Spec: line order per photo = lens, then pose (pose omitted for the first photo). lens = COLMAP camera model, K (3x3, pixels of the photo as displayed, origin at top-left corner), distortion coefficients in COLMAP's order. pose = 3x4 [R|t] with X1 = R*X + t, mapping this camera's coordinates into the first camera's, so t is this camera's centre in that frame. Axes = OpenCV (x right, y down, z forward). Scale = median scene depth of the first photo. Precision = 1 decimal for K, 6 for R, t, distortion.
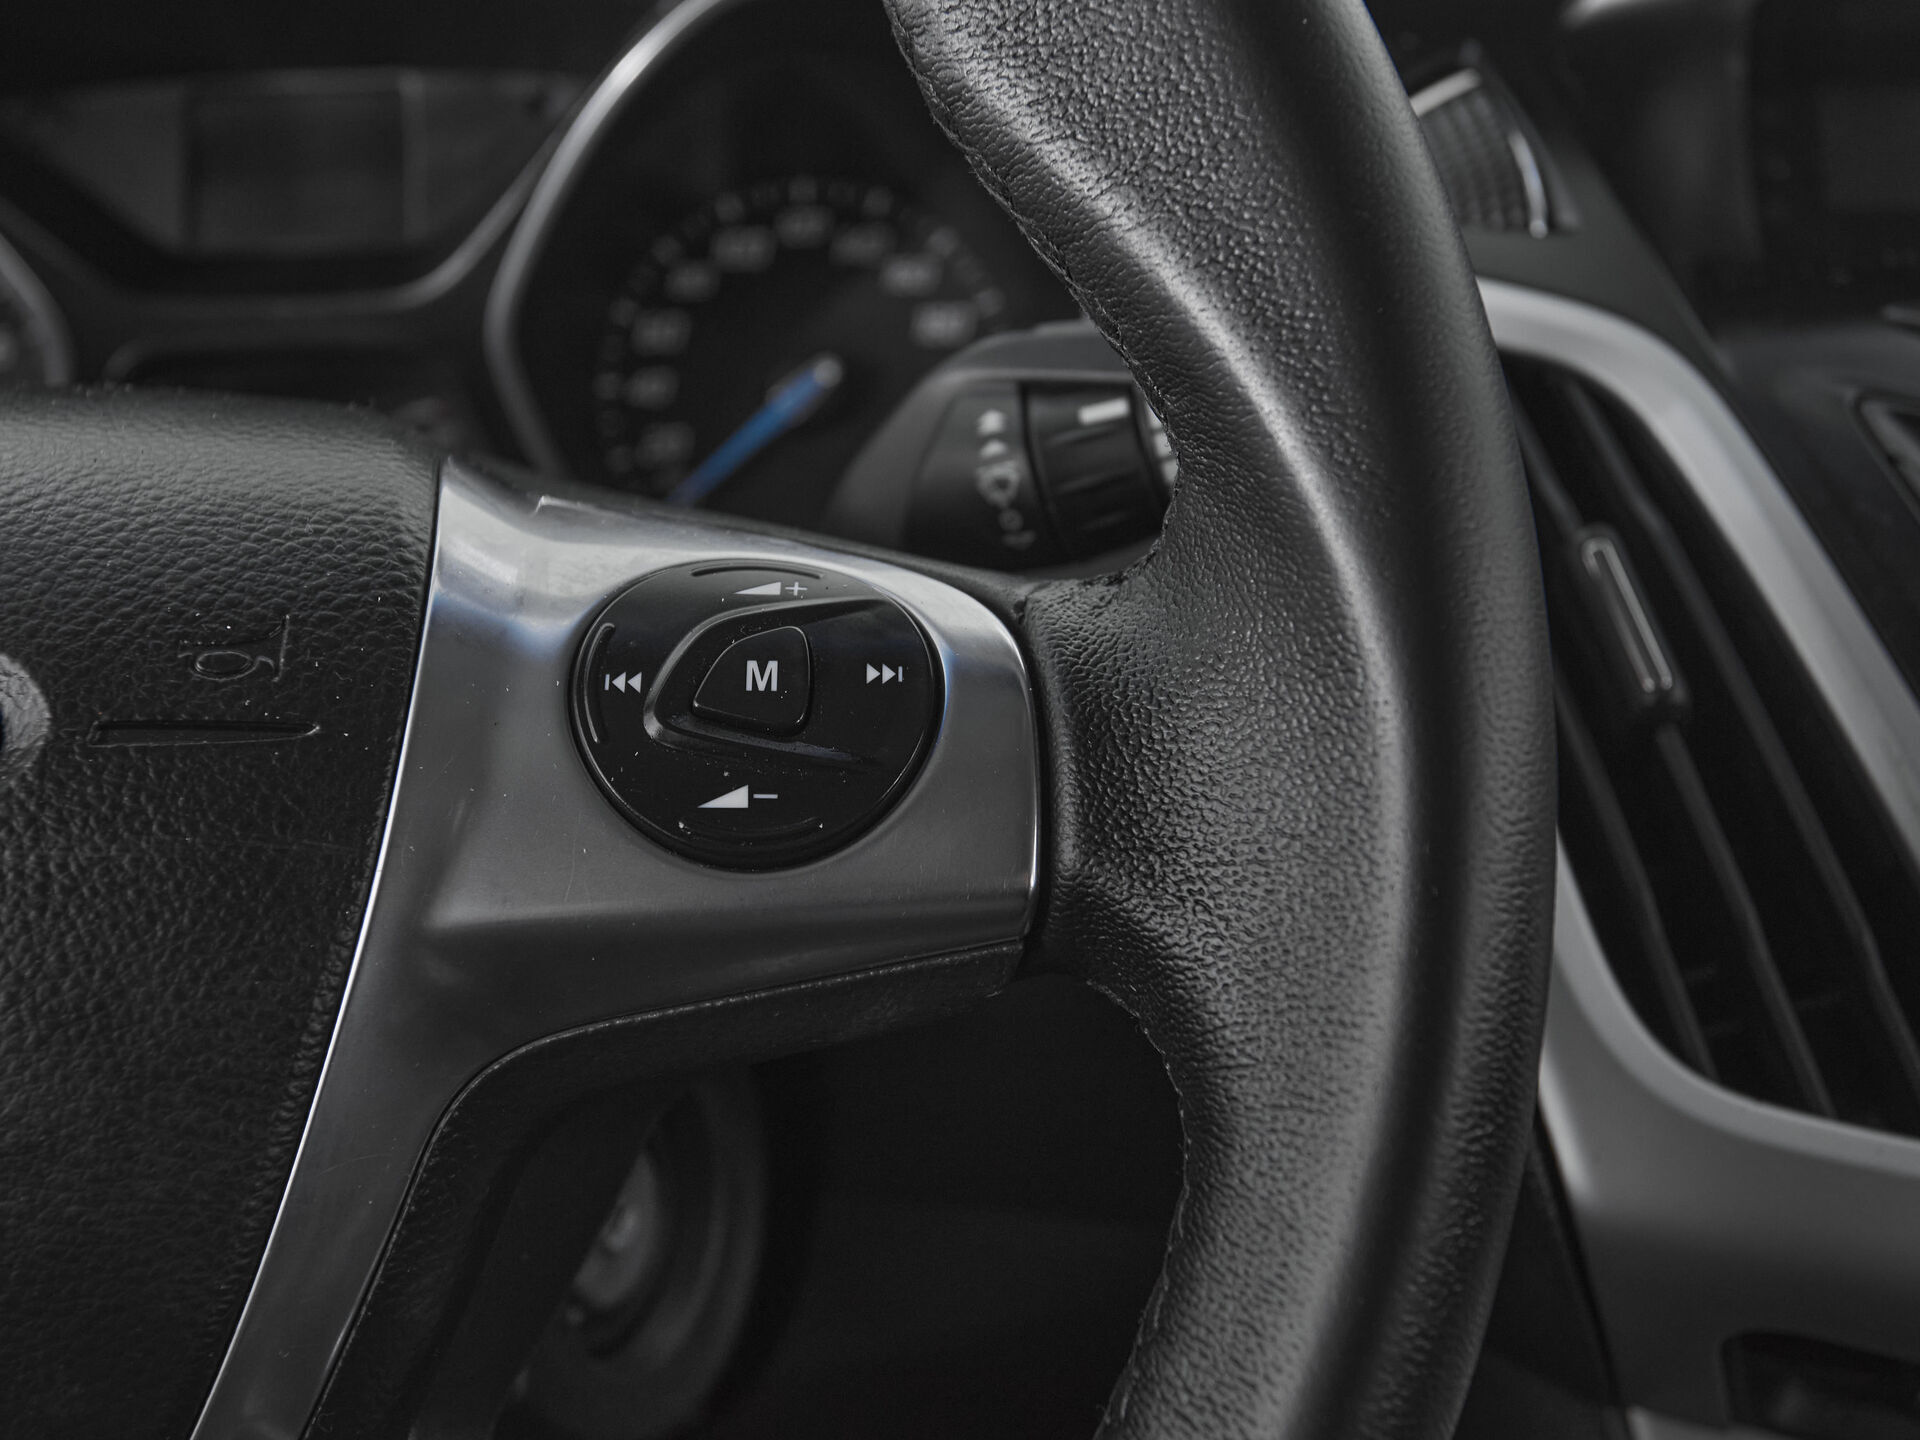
lens RADIAL K [[2126.5, 0, 838.4], [0, 2126.5, 721.6], [0, 0, 1]] dist [-0.051108, 0.002691]
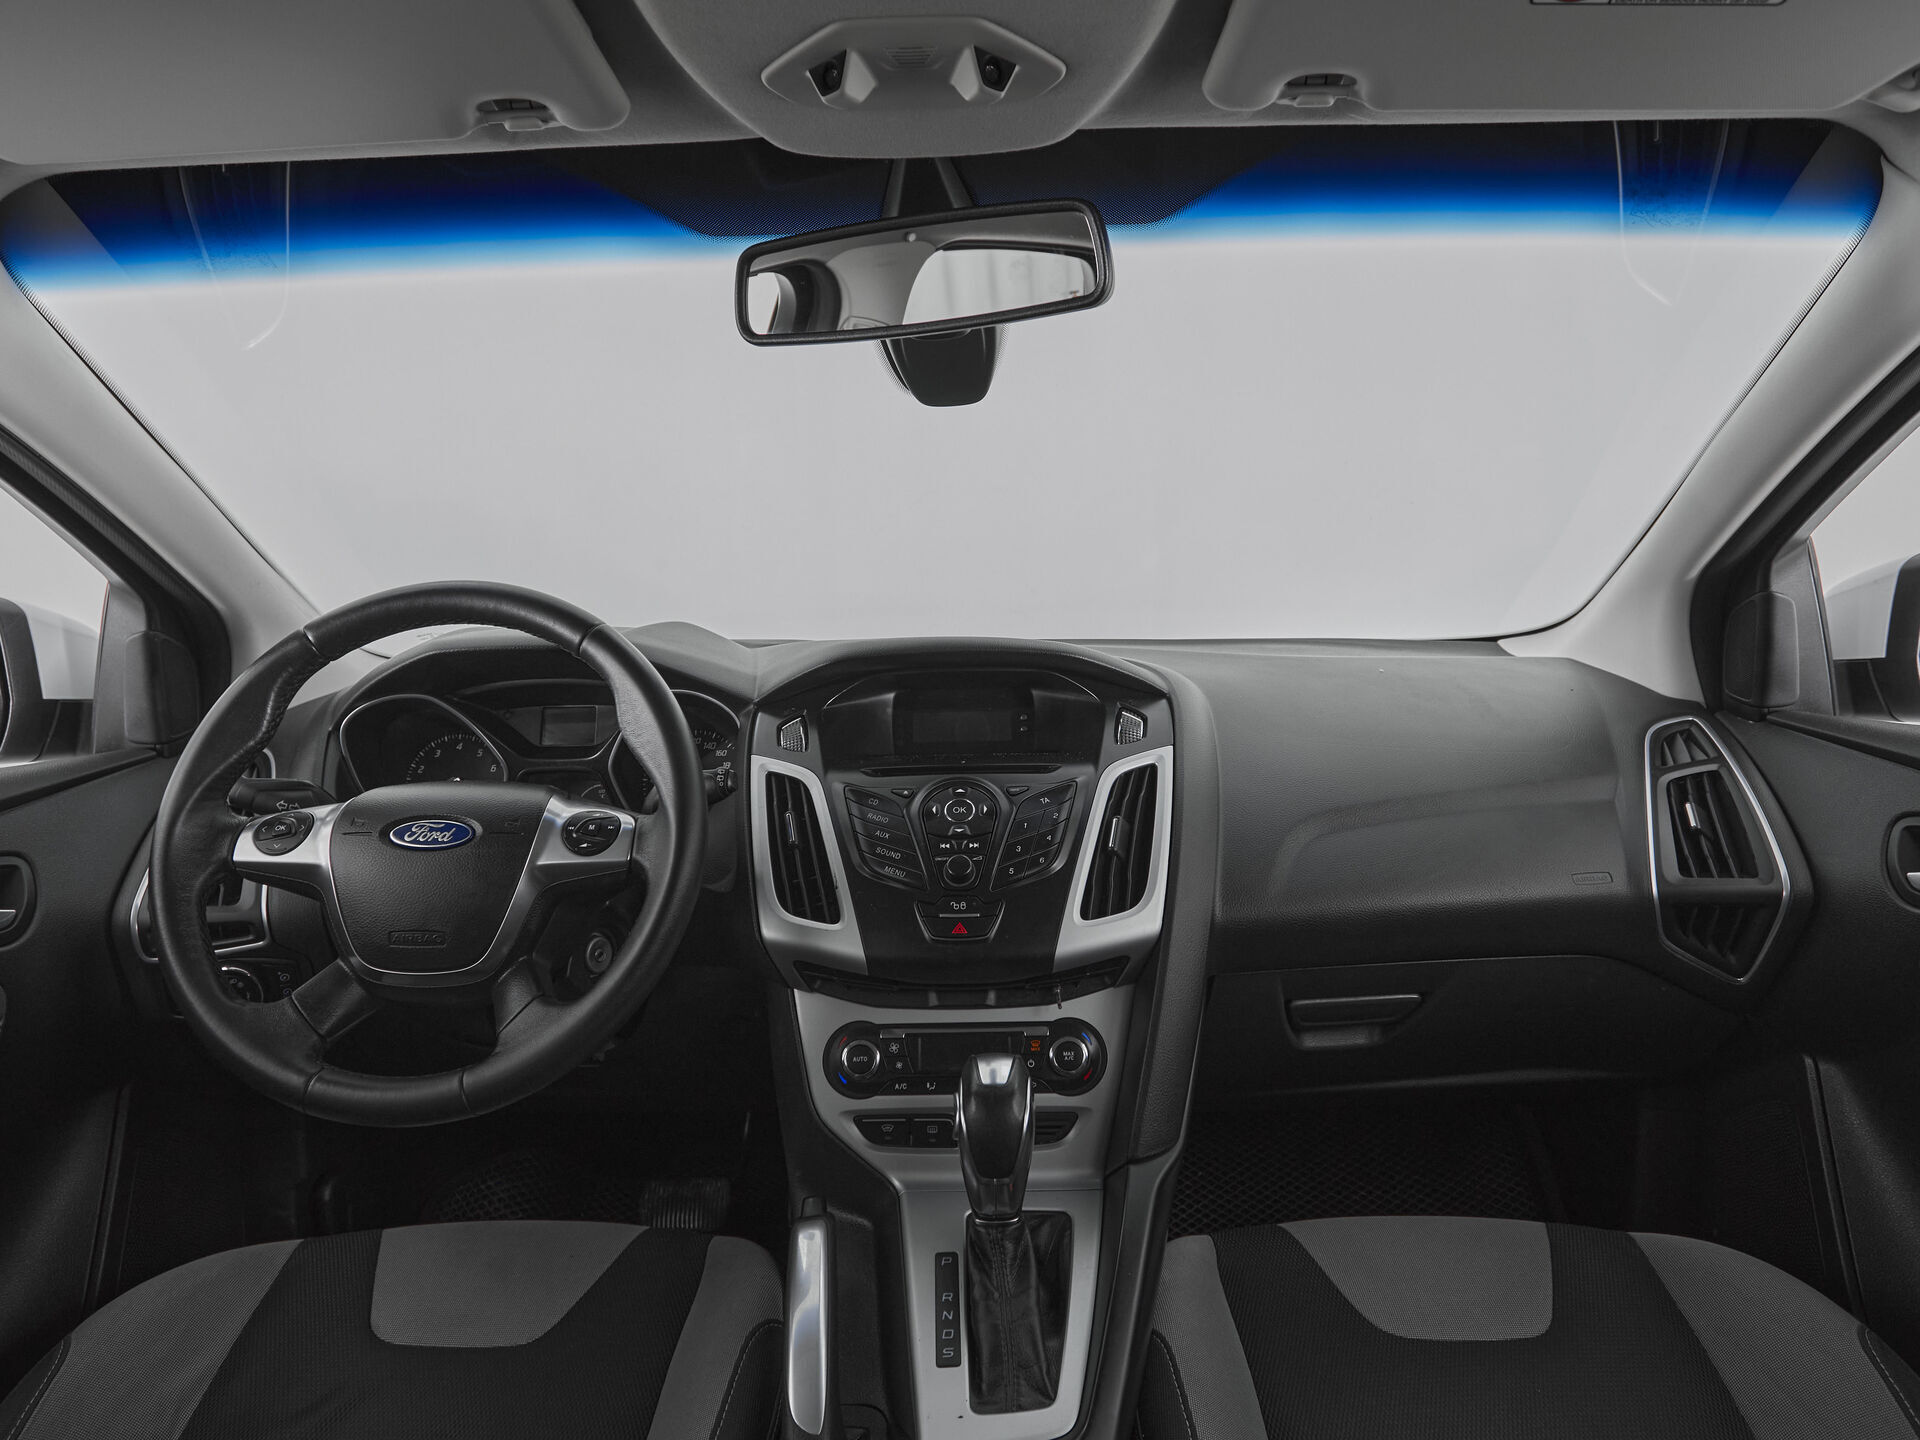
lens RADIAL K [[1141.0, 0, 931.4], [0, 1141.0, 724.3], [0, 0, 1]] dist [0.002063, 0.000562]
pose [[0.999375, 0.008544, -0.034315, 1.087852], [-0.015171, 0.980125, -0.197798, 0.334805], [0.031943, 0.198195, 0.979642, -2.381821]]
